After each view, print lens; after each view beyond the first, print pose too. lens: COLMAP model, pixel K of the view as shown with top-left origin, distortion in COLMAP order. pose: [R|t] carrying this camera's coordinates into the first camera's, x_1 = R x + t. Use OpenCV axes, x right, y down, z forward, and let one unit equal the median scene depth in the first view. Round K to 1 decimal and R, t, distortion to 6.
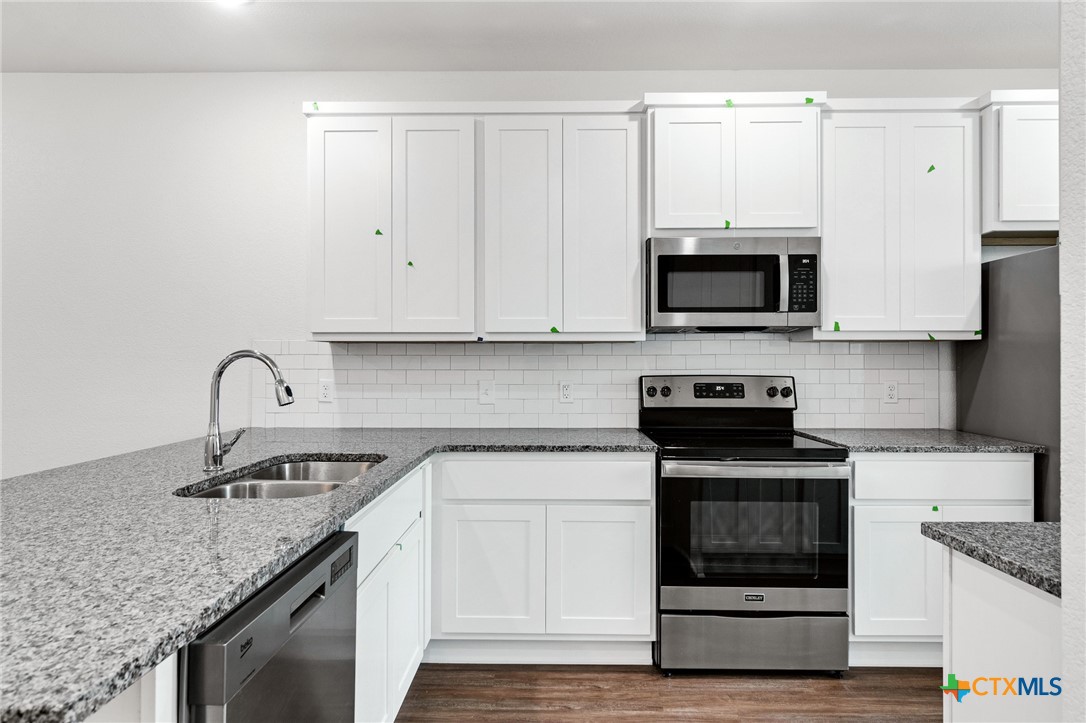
lens RADIAL K [[600.0, 0, 543.4], [0, 600.0, 359.0], [0, 0, 1]] dist [-0.004911, -0.000285]
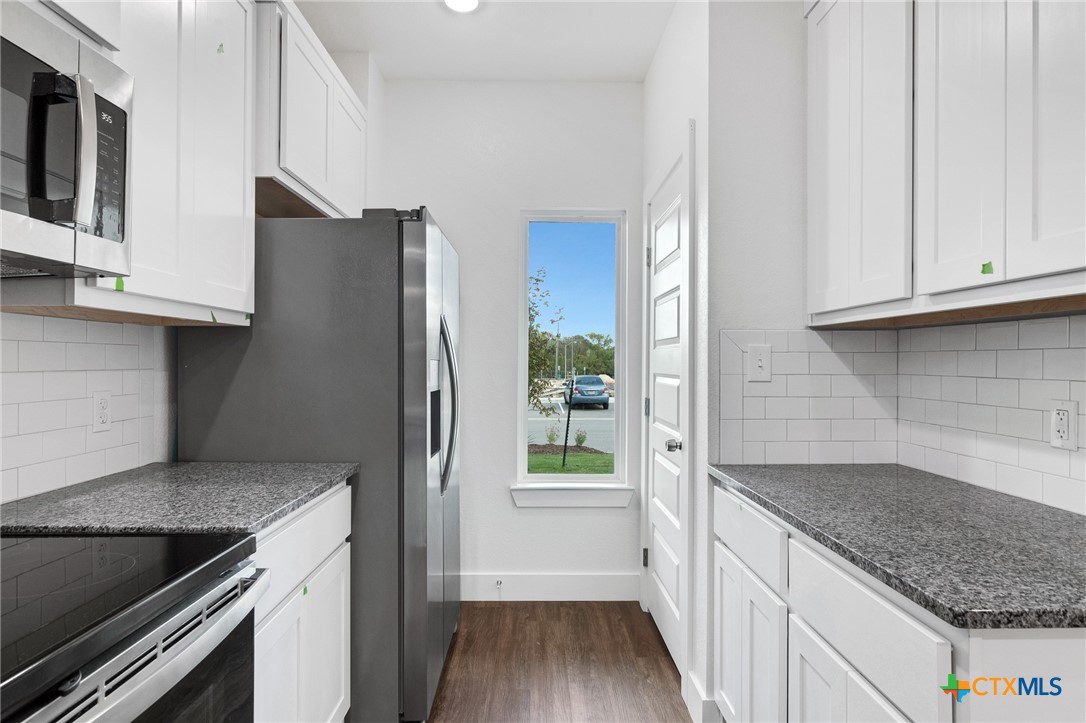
lens RADIAL K [[616.8, 0, 541.9], [0, 616.8, 360.1], [0, 0, 1]] dist [-0.006504, -0.001049]
pose [[-0.036526, 0.001529, 0.999332, -0.005559], [-0.011016, 0.999937, -0.001933, 0.004657], [-0.999272, -0.011079, -0.036507, 0.682159]]
